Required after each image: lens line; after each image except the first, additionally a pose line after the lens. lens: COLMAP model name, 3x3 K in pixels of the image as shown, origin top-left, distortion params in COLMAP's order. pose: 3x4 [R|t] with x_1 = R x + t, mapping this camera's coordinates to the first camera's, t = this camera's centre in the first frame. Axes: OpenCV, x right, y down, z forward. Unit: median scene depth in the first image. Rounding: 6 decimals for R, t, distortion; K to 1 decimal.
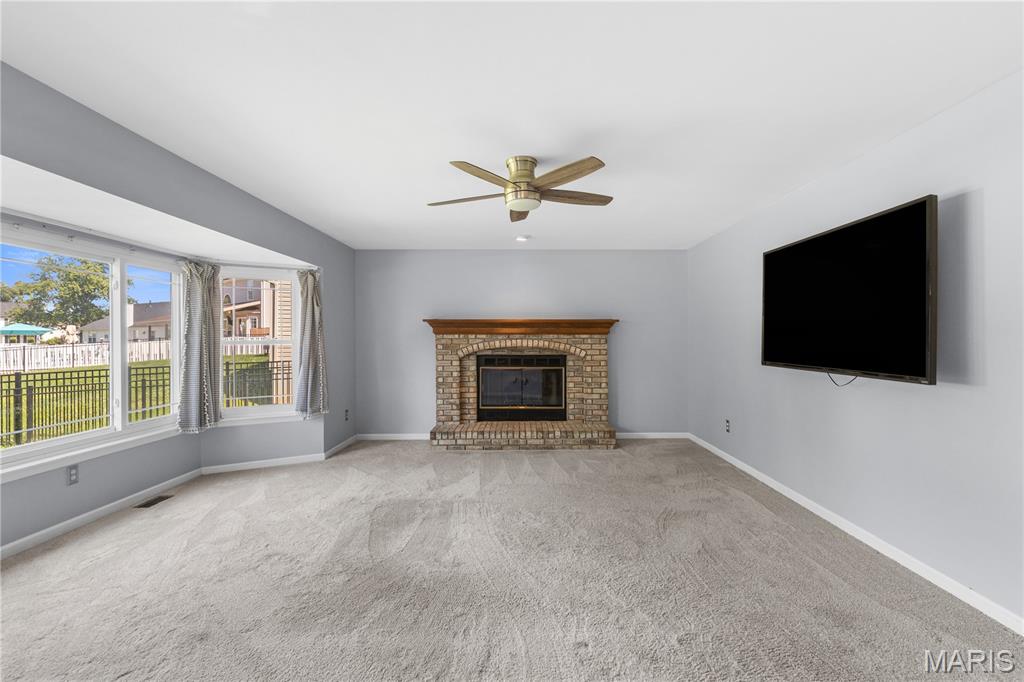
lens RADIAL K [[468.0, 0, 514.4], [0, 468.0, 342.2], [0, 0, 1]] dist [0.001413, 0.000160]
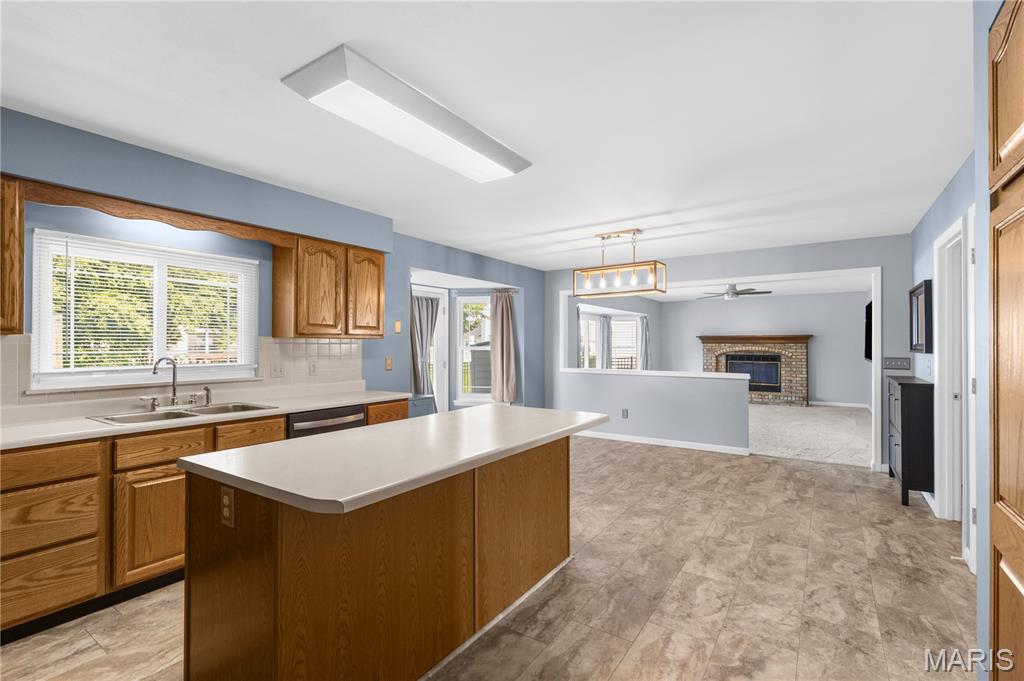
lens RADIAL K [[468.0, 0, 515.1], [0, 468.0, 343.3], [0, 0, 1]] dist [0.001413, 0.000160]
pose [[0.841609, 0.002608, -0.540081, 0.227116], [-0.006473, 0.999965, -0.005257, -0.002346], [0.540049, 0.007920, 0.841596, -1.063557]]
